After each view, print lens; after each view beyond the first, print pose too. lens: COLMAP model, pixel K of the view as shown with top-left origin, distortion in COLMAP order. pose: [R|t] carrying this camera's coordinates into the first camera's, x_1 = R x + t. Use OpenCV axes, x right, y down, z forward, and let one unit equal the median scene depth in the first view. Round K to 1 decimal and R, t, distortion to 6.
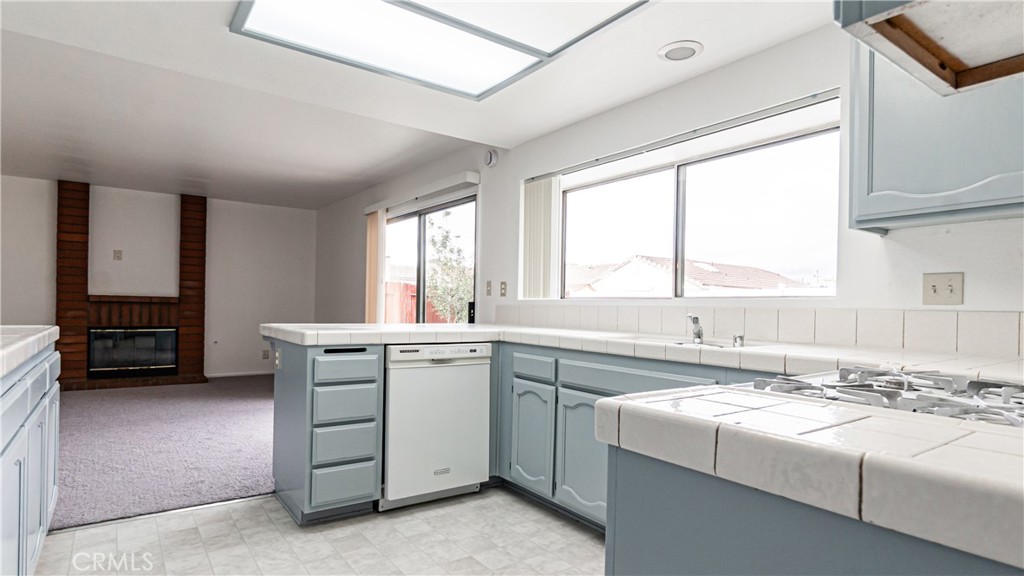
lens RADIAL K [[534.1, 0, 490.4], [0, 534.1, 308.0], [0, 0, 1]] dist [-0.002536, -0.000220]
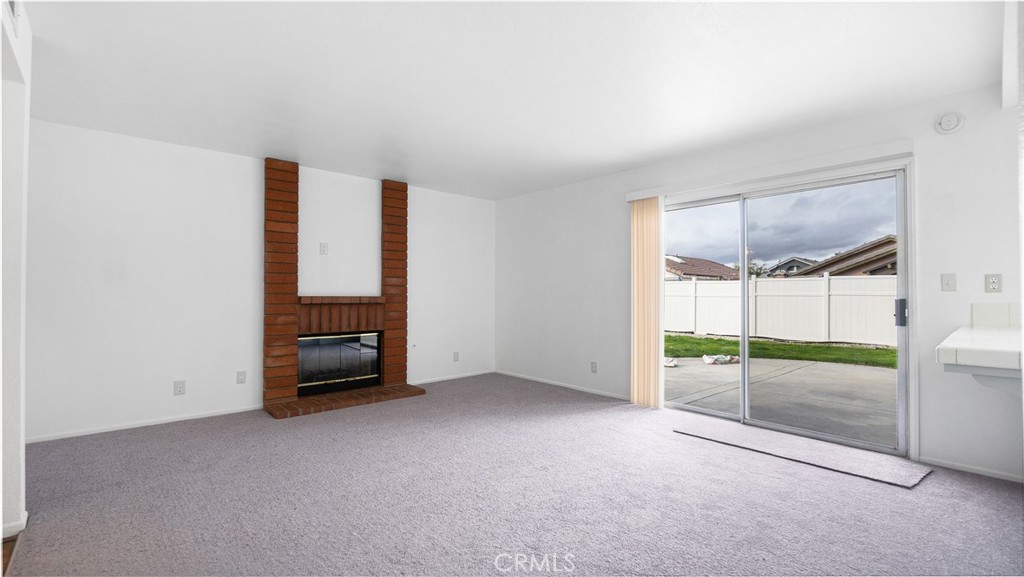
lens RADIAL K [[446.4, 0, 485.8], [0, 446.4, 288.7], [0, 0, 1]] dist [0.000279, -0.000417]
pose [[0.994082, -0.016129, 0.107424, -0.528253], [0.017781, 0.999738, -0.014439, -0.020558], [-0.107163, 0.016264, 0.994108, 0.270373]]
